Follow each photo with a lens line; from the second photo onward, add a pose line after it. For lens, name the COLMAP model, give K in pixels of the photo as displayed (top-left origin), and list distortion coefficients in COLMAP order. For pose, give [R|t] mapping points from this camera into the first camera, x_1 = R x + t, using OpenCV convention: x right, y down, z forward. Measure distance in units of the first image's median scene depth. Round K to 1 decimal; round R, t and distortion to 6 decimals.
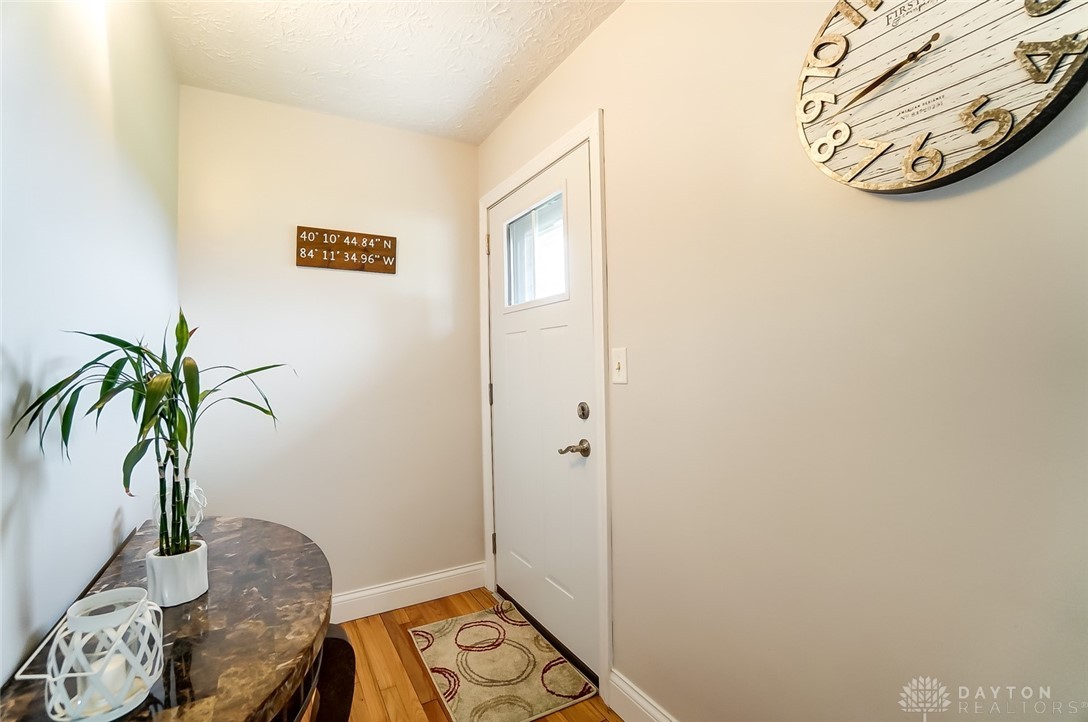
lens RADIAL K [[480.2, 0, 531.8], [0, 480.2, 361.1], [0, 0, 1]] dist [-0.021753, 0.000643]
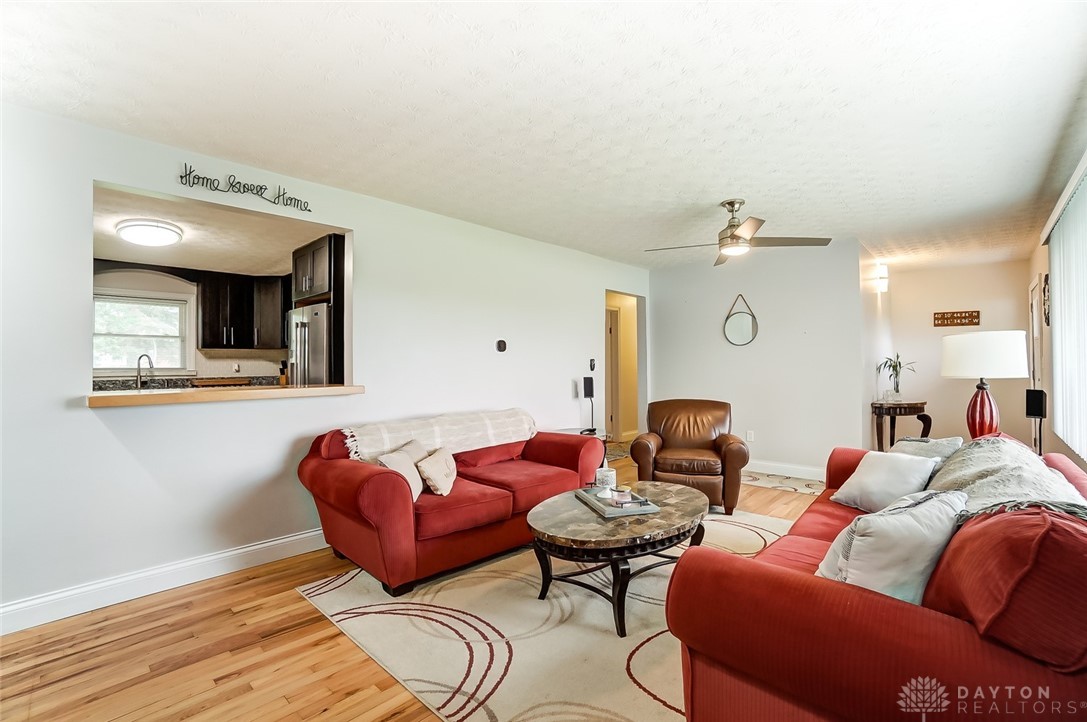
lens RADIAL K [[479.7, 0, 531.3], [0, 479.7, 361.1], [0, 0, 1]] dist [-0.021753, 0.000643]
pose [[0.309702, 0.006716, -0.950810, 1.409724], [0.004522, 0.999953, 0.008536, -0.030196], [0.950823, -0.006943, 0.309657, -2.104257]]
